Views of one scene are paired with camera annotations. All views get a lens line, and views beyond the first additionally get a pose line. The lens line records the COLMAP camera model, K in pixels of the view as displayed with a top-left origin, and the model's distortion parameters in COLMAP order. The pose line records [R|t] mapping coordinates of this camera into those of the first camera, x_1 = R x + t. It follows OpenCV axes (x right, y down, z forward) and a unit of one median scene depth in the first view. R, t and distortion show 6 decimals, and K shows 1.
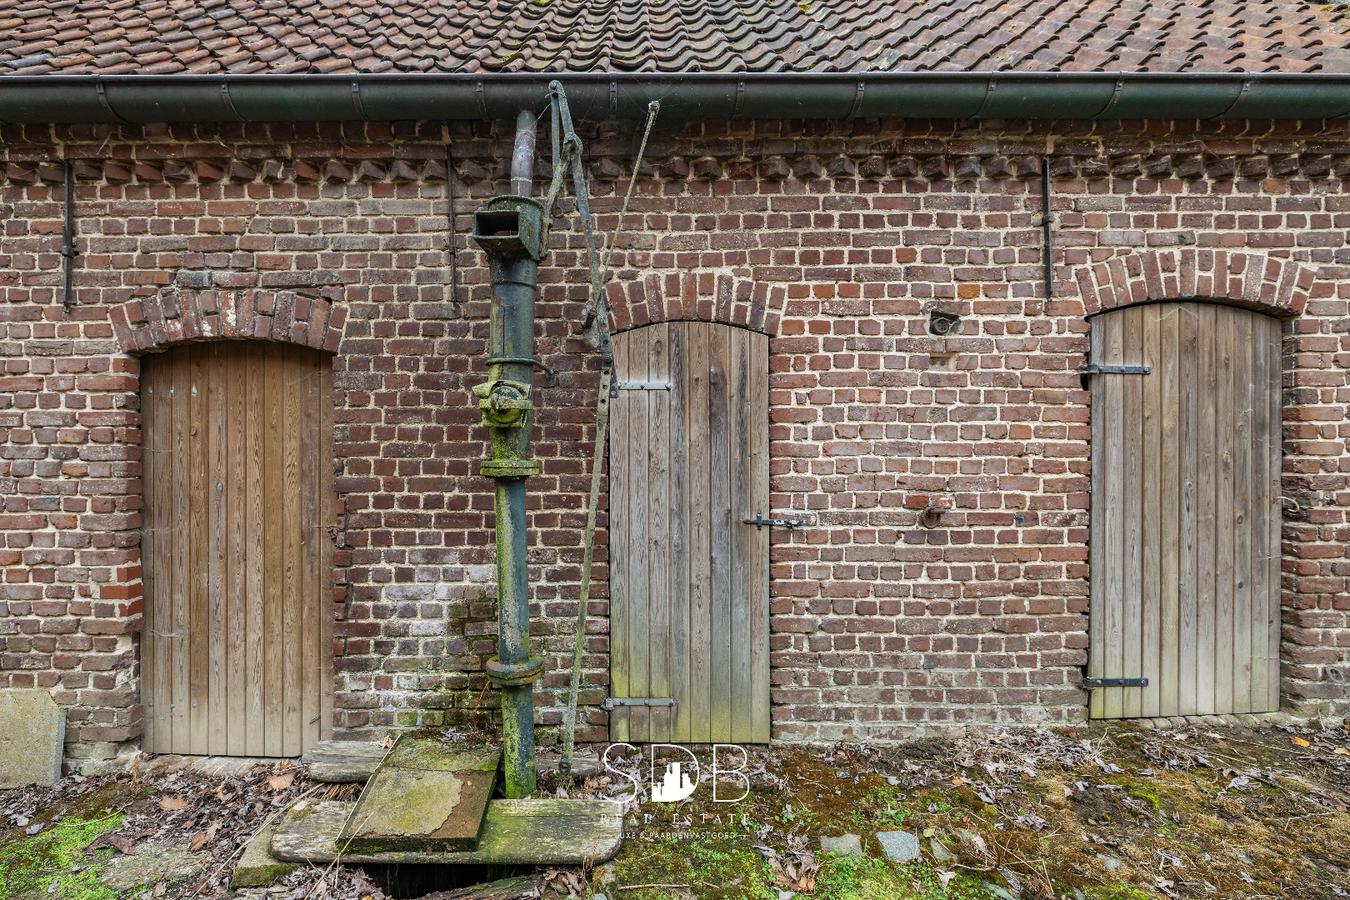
lens RADIAL K [[609.1, 0, 675.0], [0, 609.1, 450.1], [0, 0, 1]] dist [-0.004424, 0.000421]
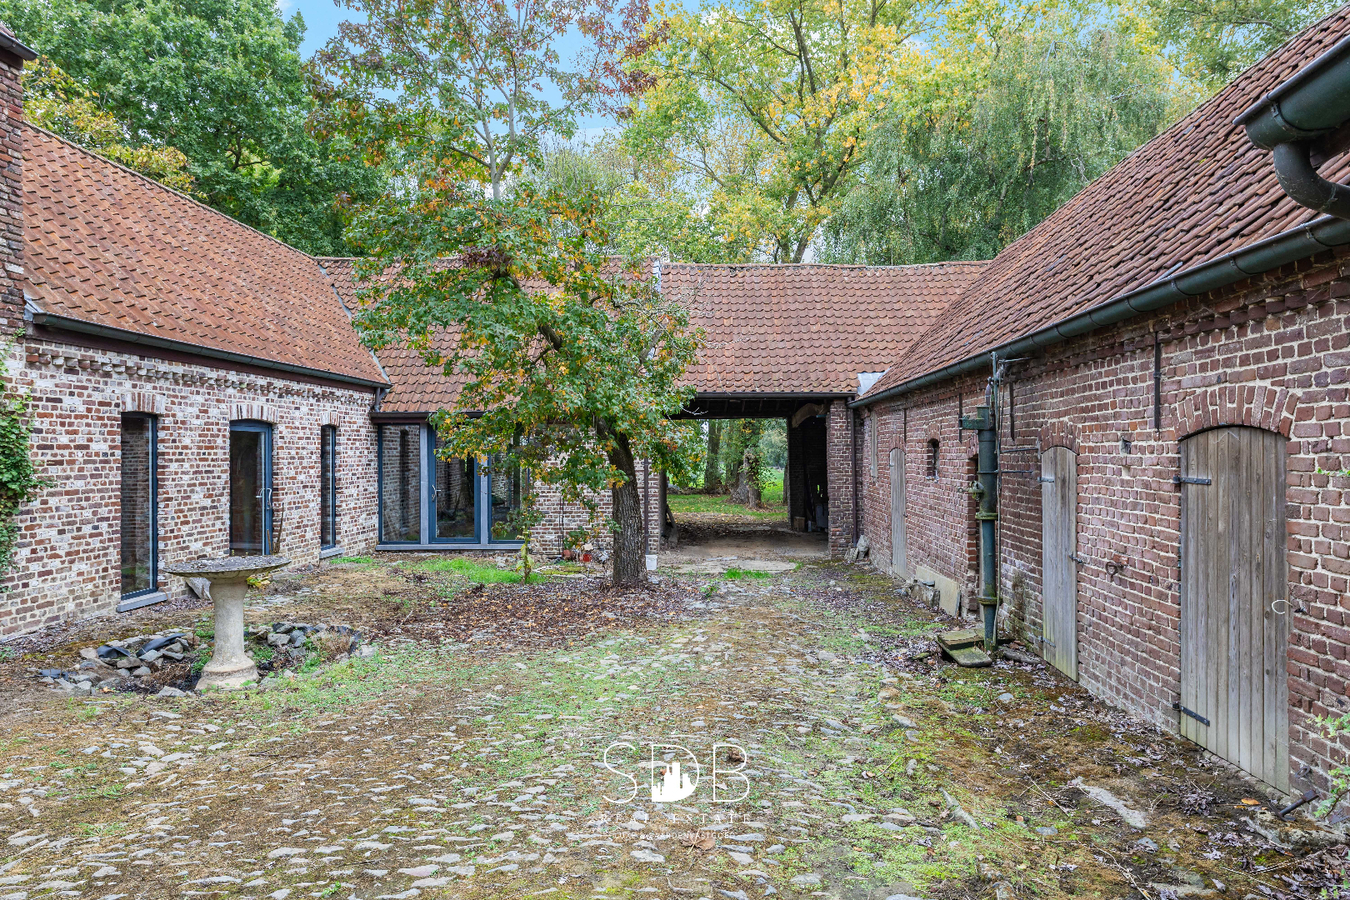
lens RADIAL K [[793.6, 0, 676.0], [0, 793.6, 448.7], [0, 0, 1]] dist [0.000275, 0.000709]
pose [[-0.068510, -0.001504, -0.997649, 2.546596], [0.003565, 0.999992, -0.001752, -0.203093], [0.997644, -0.003677, -0.068504, -0.012142]]
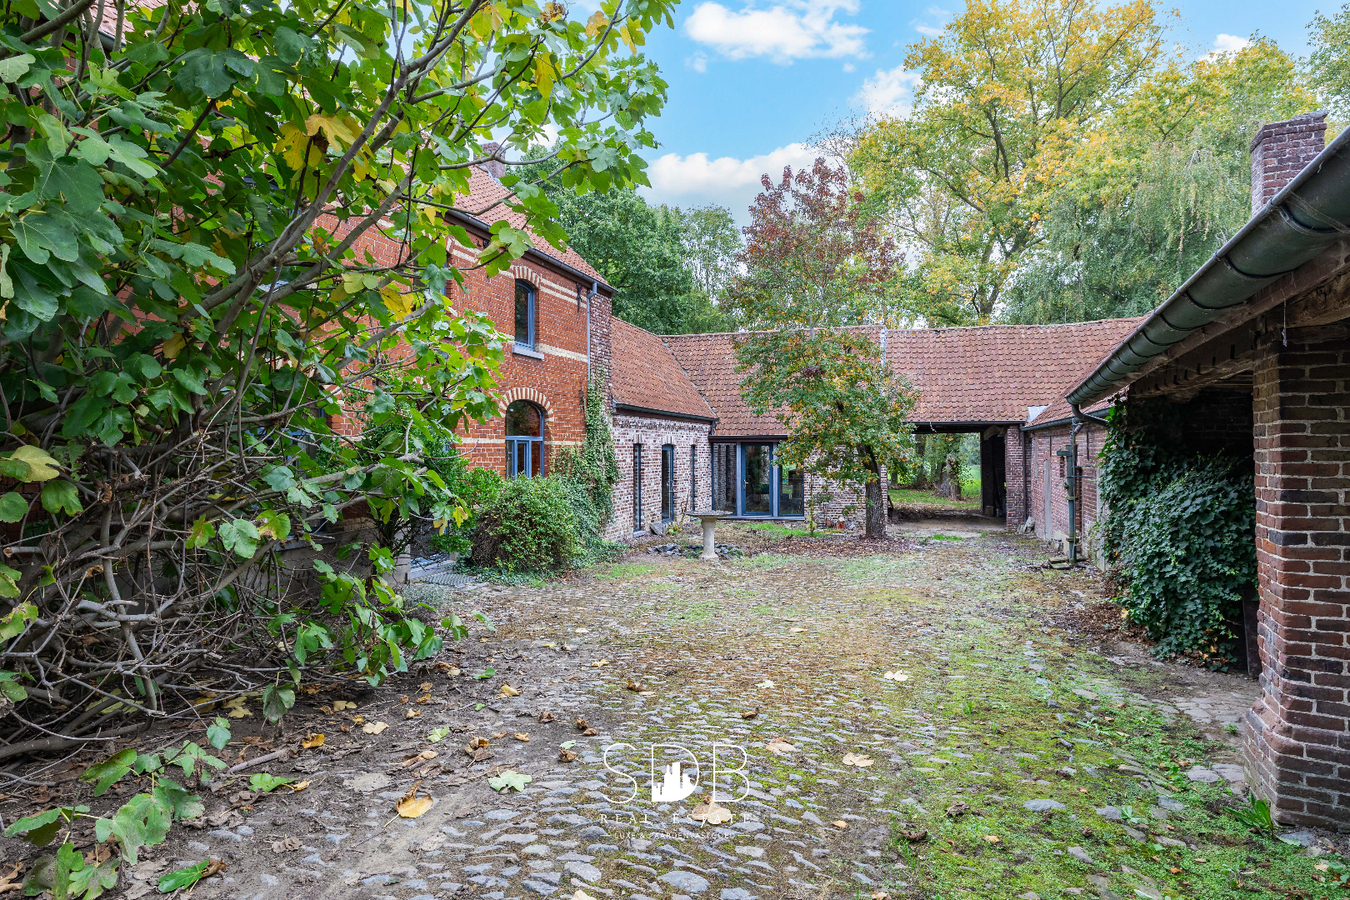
lens RADIAL K [[730.9, 0, 672.2], [0, 730.9, 447.6], [0, 0, 1]] dist [0.002388, 0.001500]
pose [[-0.337130, -0.000471, -0.941458, 5.635296], [0.003729, 0.999991, -0.001836, -0.333427], [0.941451, -0.004130, -0.337125, -0.037348]]
